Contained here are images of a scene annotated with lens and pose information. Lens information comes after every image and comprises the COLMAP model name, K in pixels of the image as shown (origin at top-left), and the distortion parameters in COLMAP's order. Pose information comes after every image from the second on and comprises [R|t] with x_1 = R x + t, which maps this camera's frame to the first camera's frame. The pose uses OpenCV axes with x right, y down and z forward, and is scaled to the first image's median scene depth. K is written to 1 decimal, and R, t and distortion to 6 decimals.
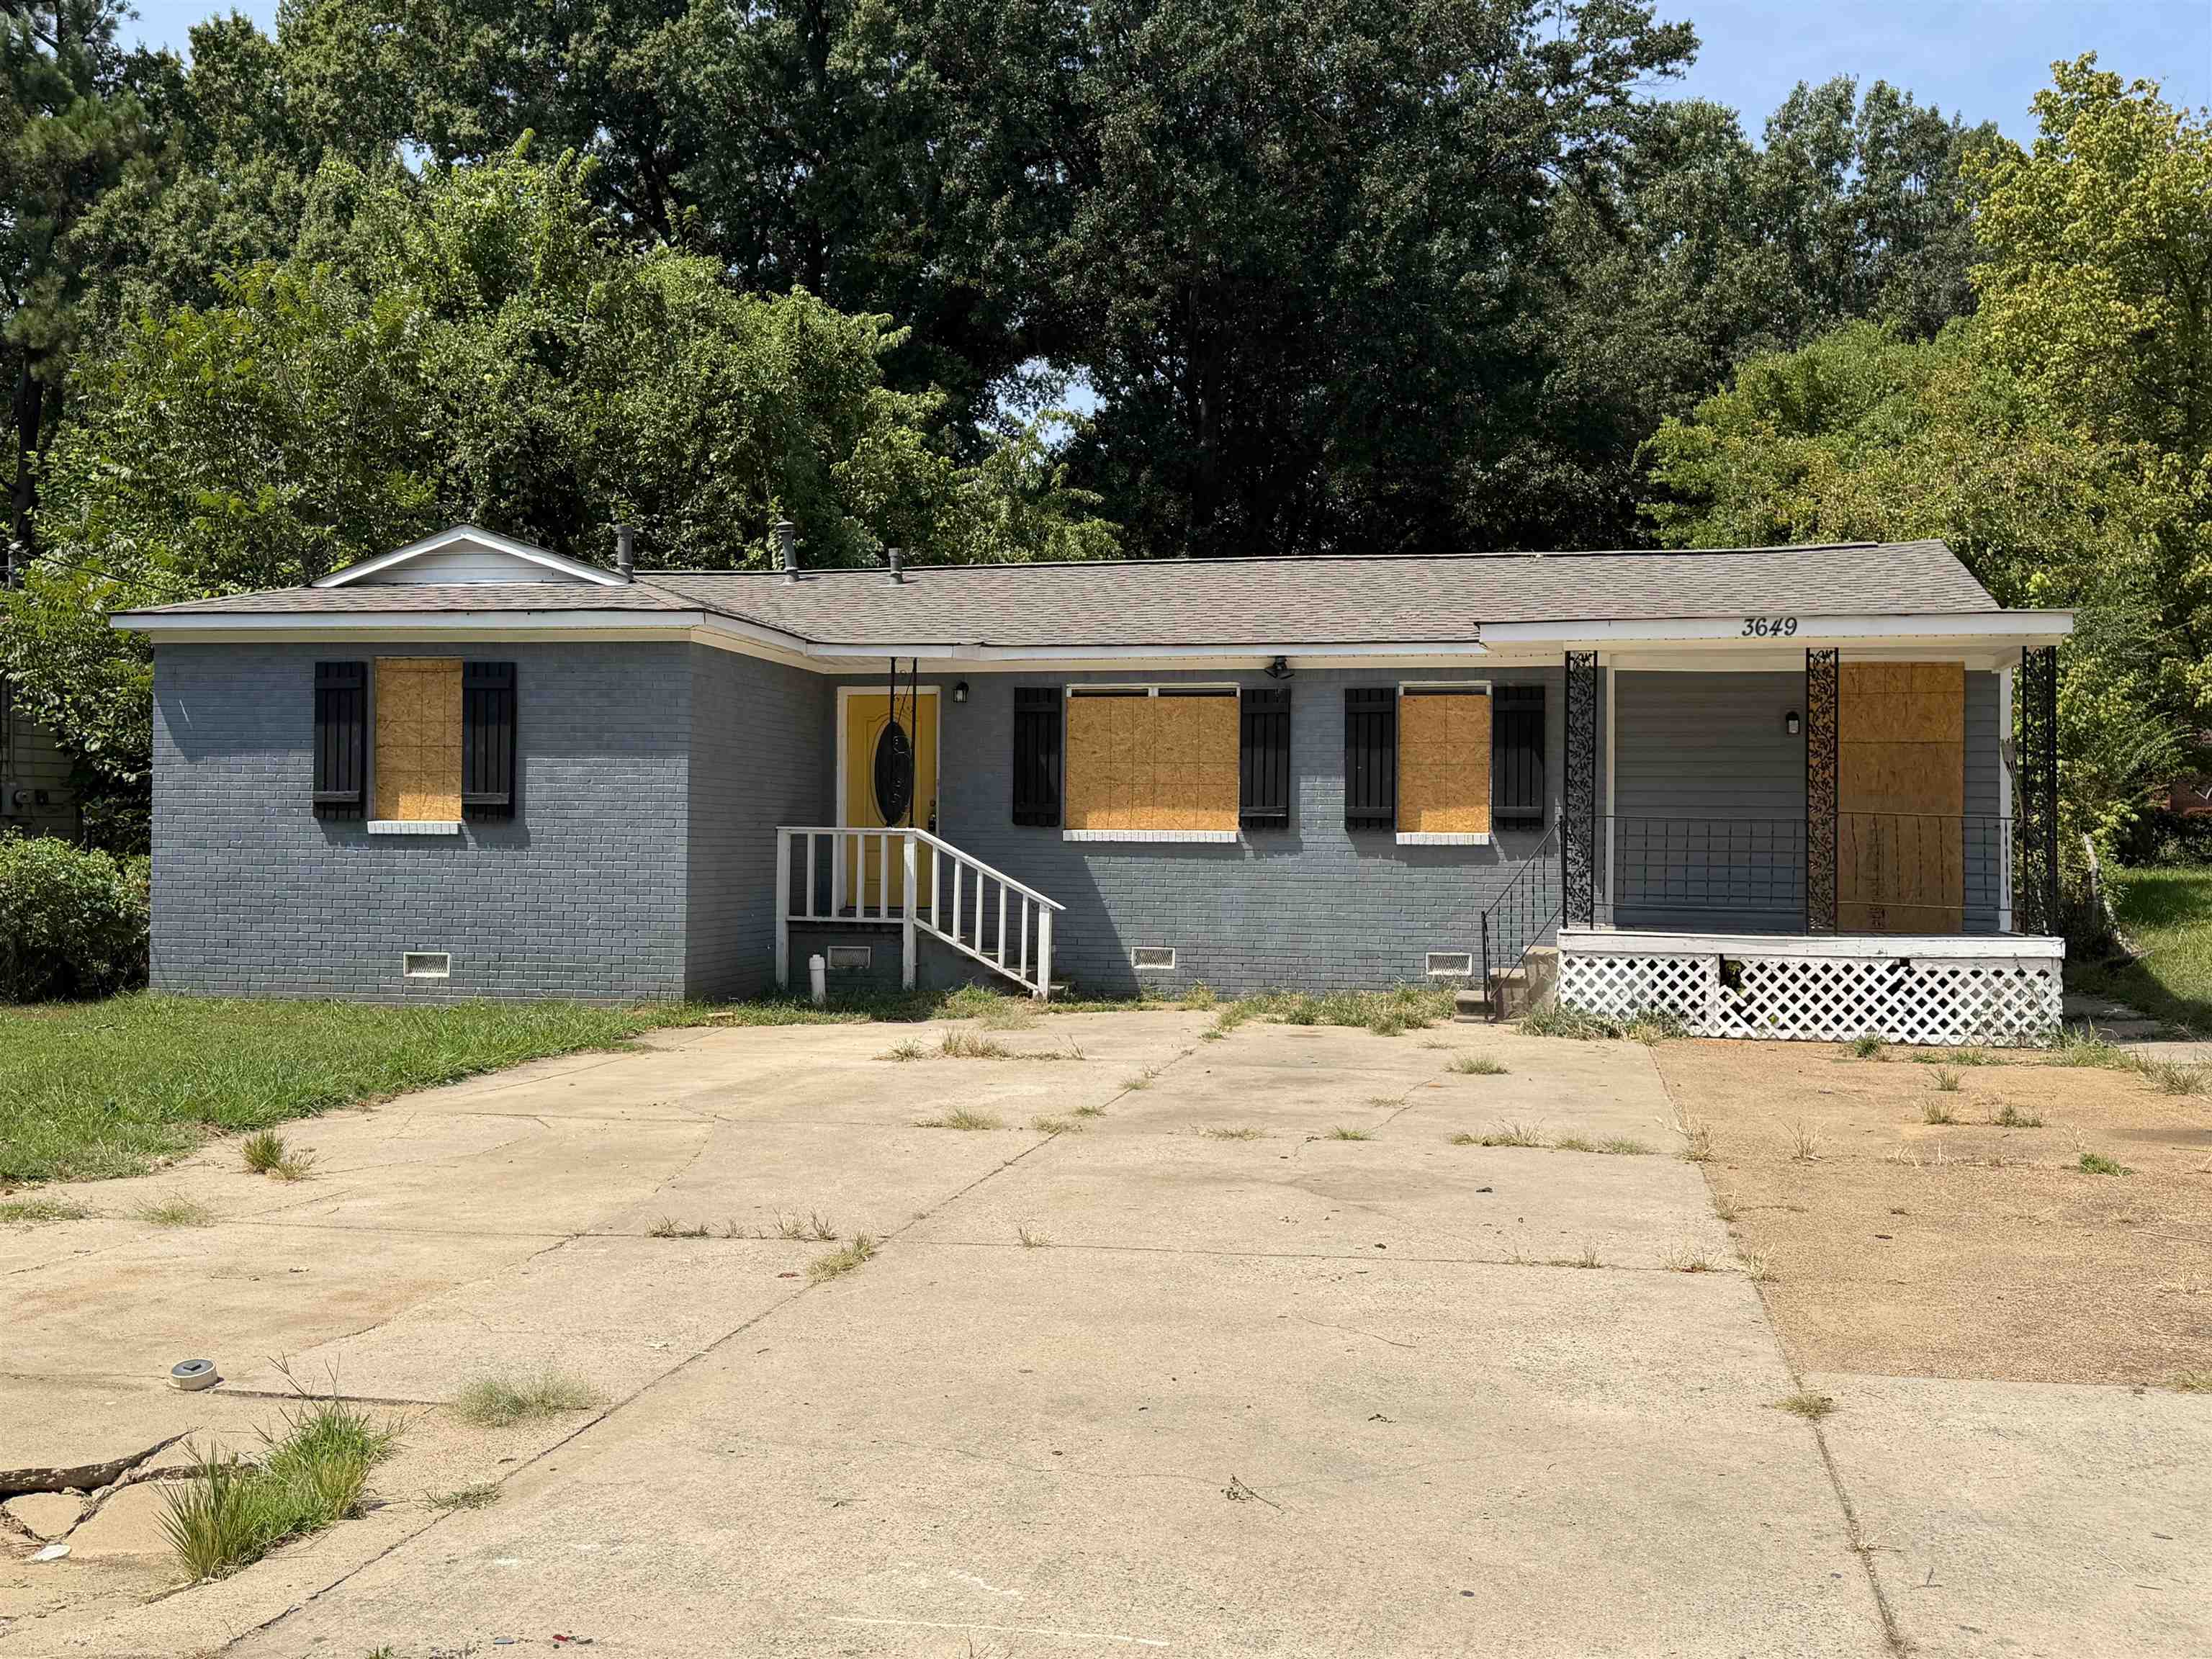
lens RADIAL K [[2221.2, 0, 1112.9], [0, 2221.2, 826.2], [0, 0, 1]] dist [0.105286, 0.011434]
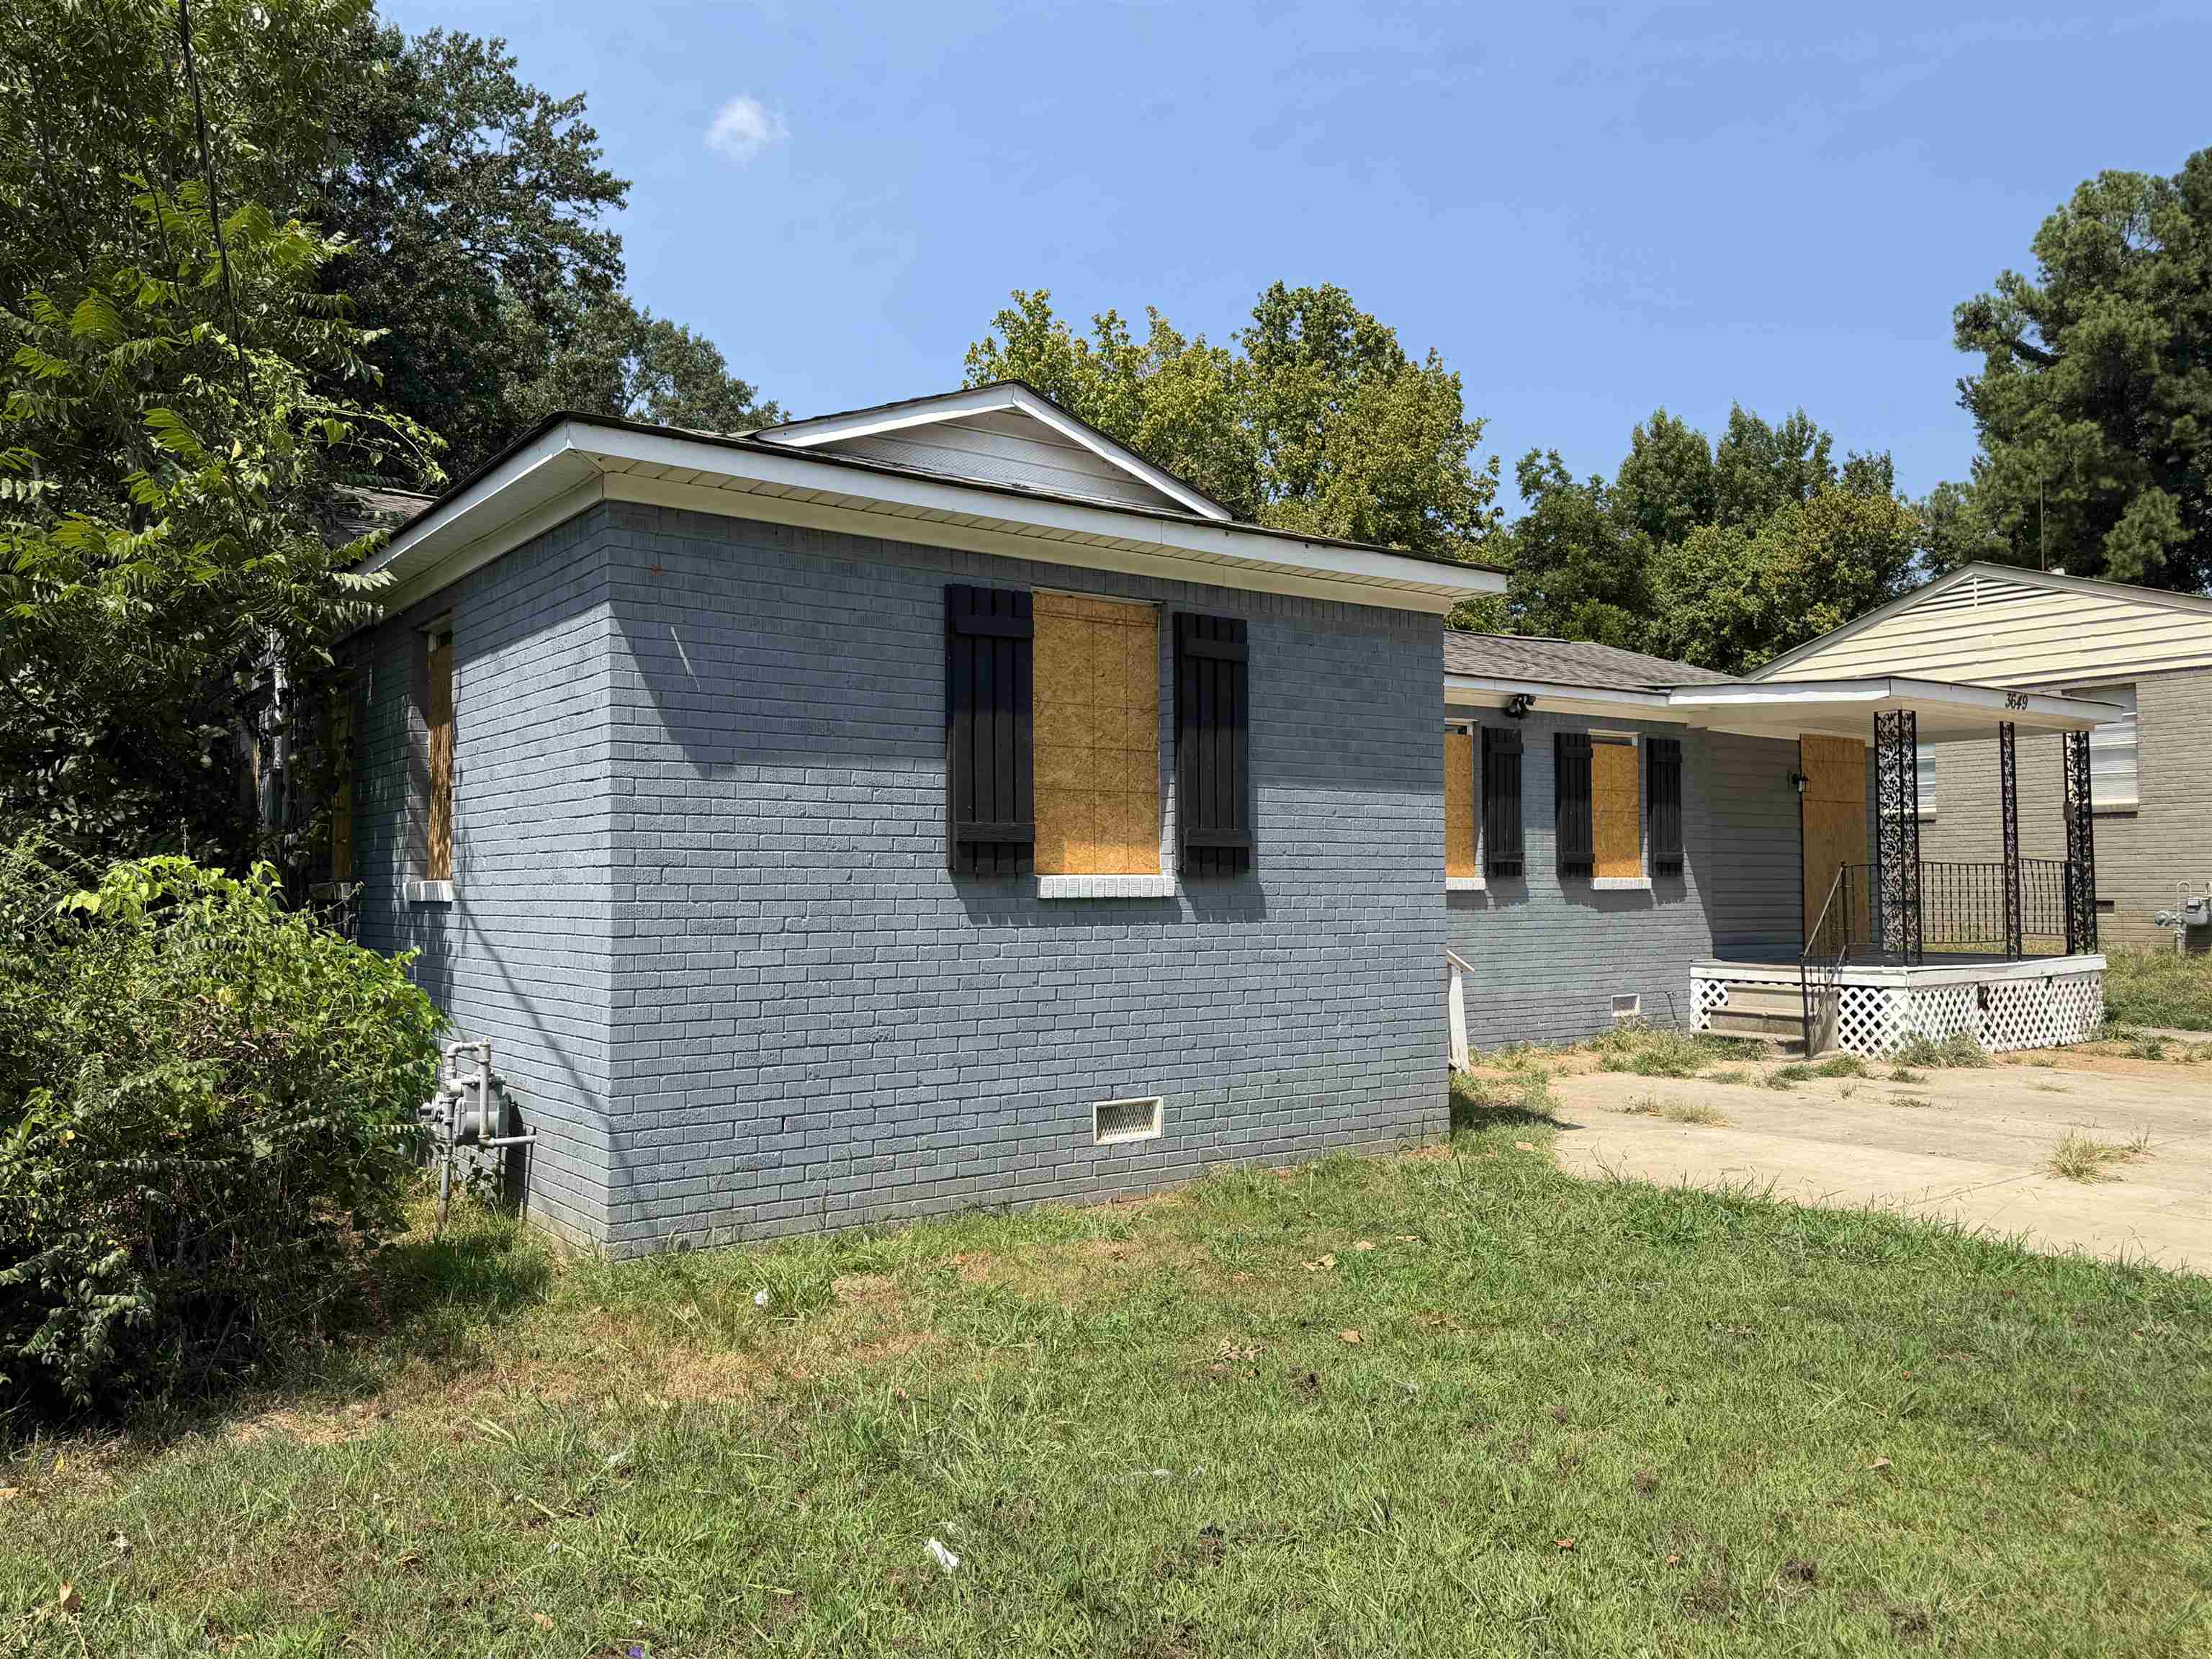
lens RADIAL K [[1662.3, 0, 1113.8], [0, 1662.3, 820.1], [0, 0, 1]] dist [0.105540, -0.133221]
pose [[0.666527, 0.014254, 0.745345, -0.668780], [0.006651, 0.999664, -0.025064, -0.006535], [-0.745452, 0.021663, 0.666208, 0.747135]]
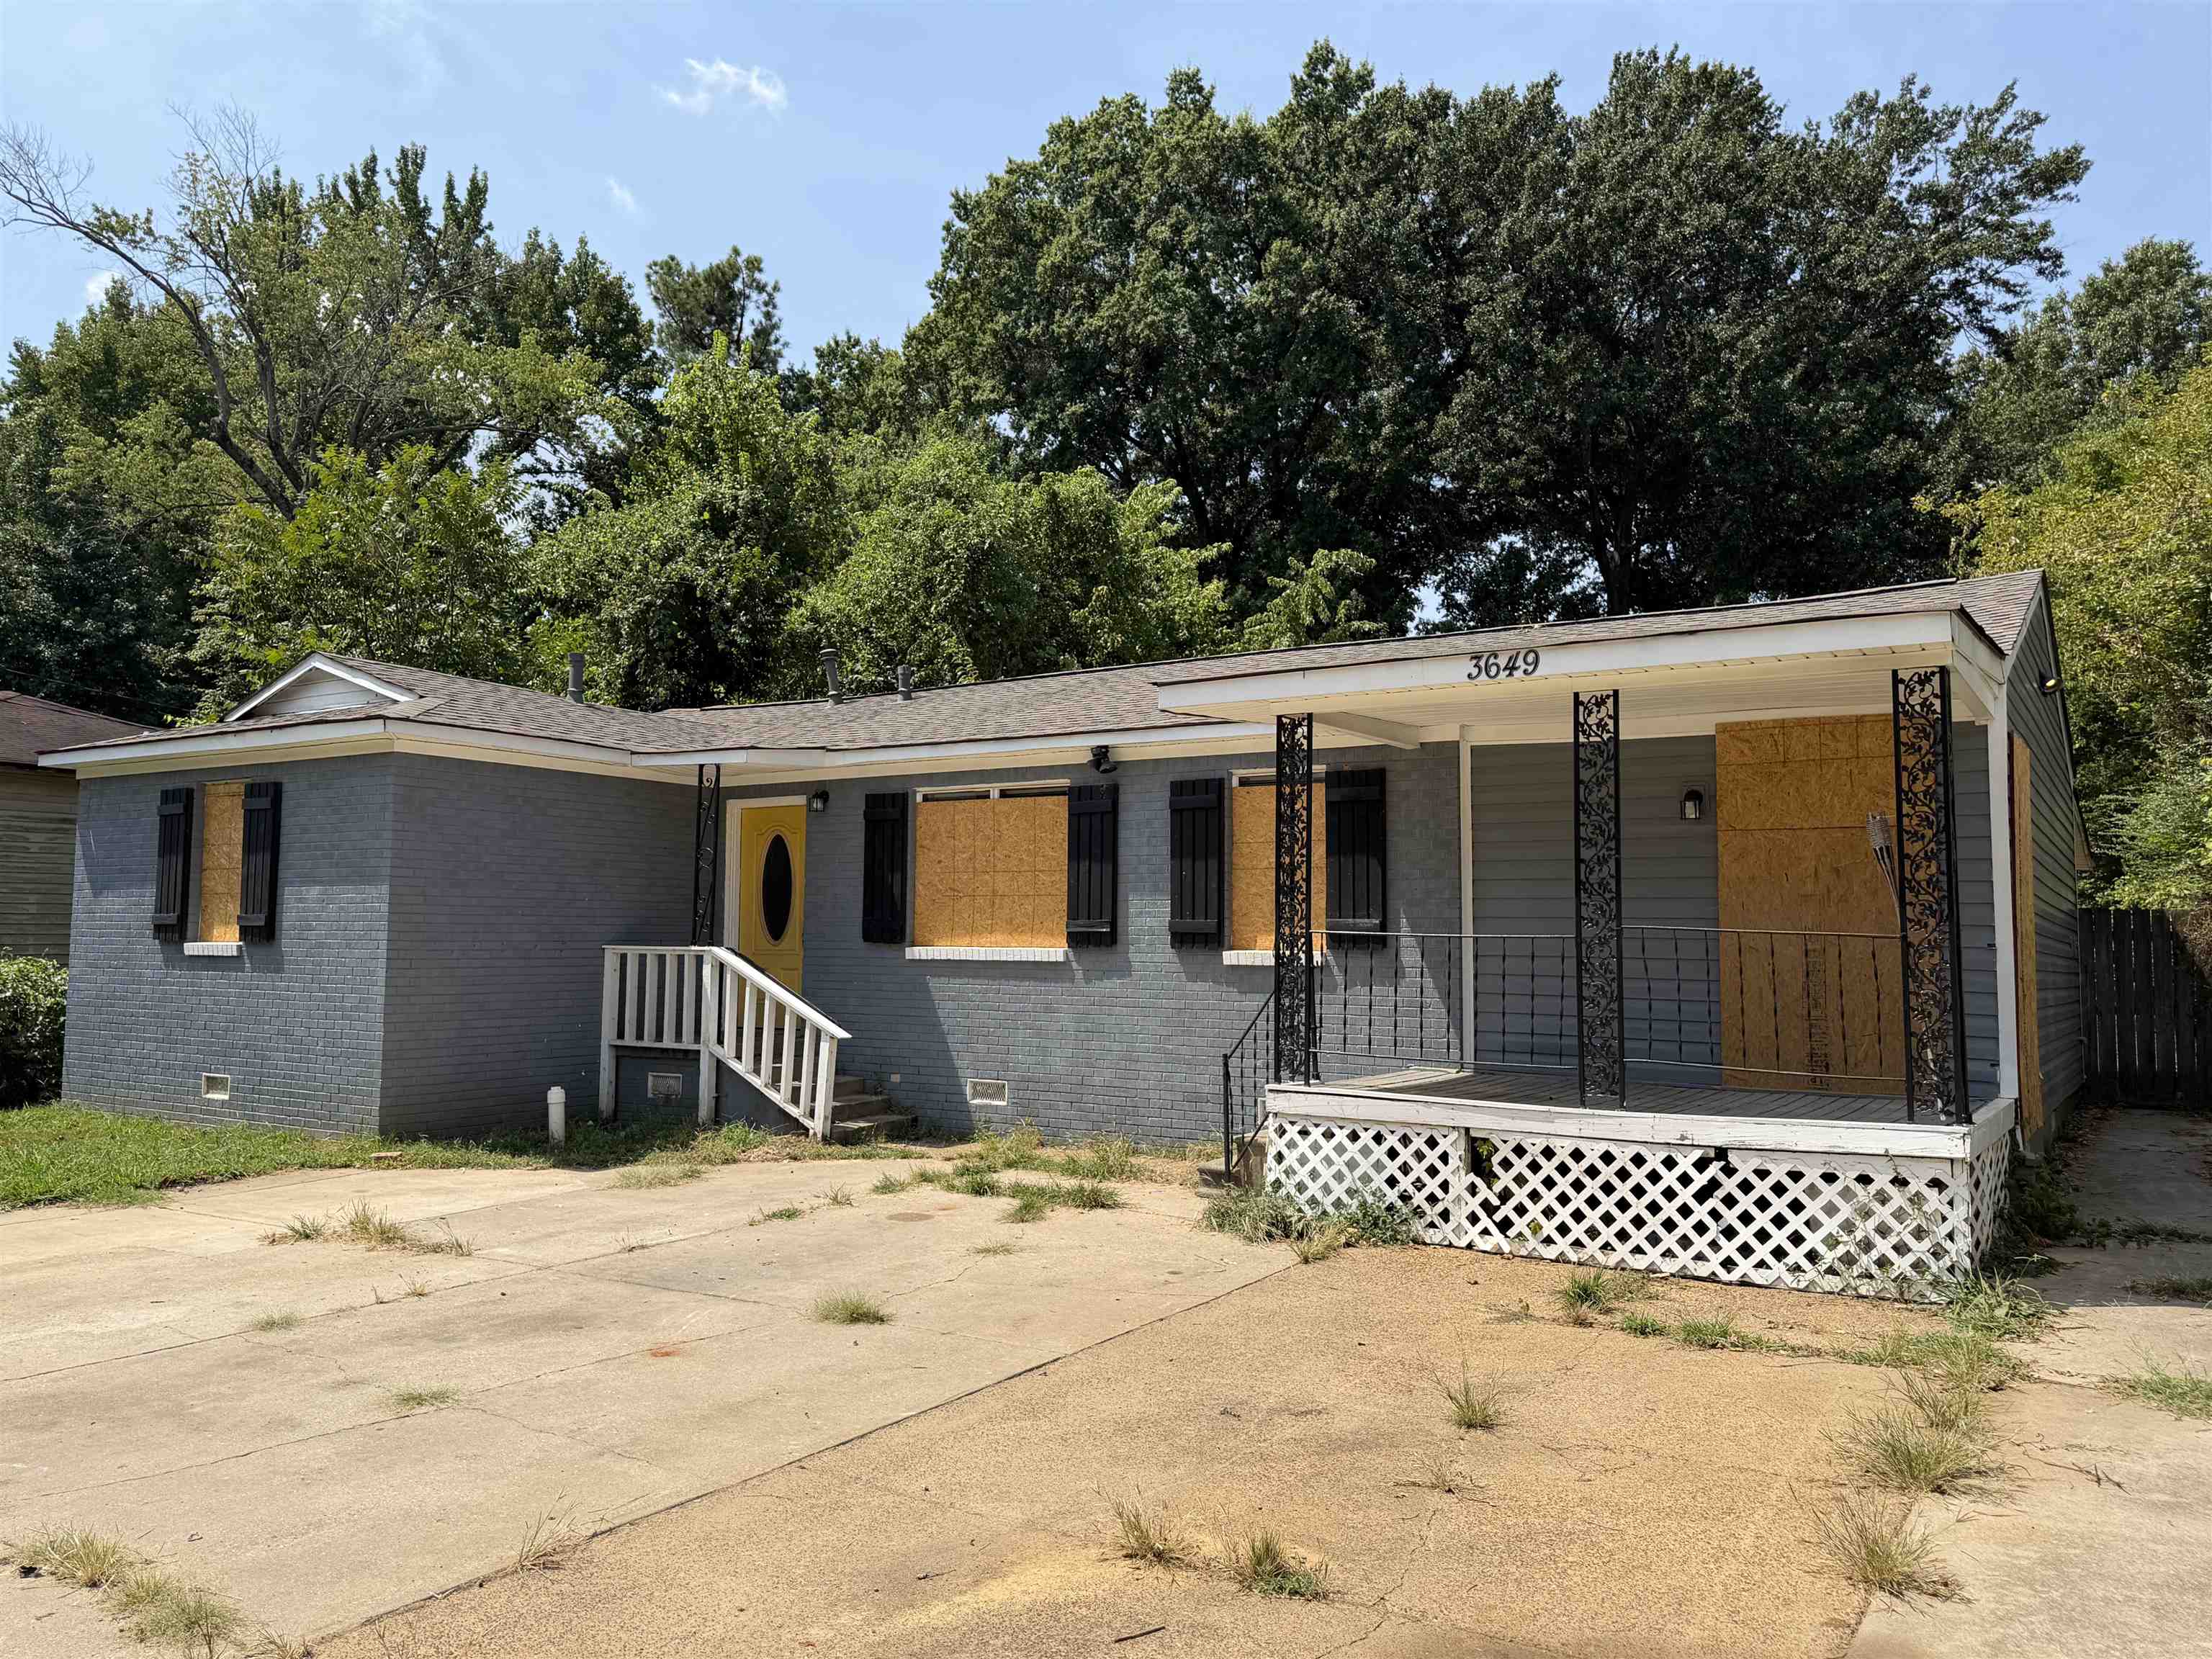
lens RADIAL K [[1662.3, 0, 1113.8], [0, 1662.3, 820.1], [0, 0, 1]] dist [0.105540, -0.133221]
pose [[0.932641, -0.027483, -0.359758, 0.359257], [0.003616, 0.997757, -0.066848, -0.005116], [0.360788, 0.061044, 0.930648, 0.458369]]
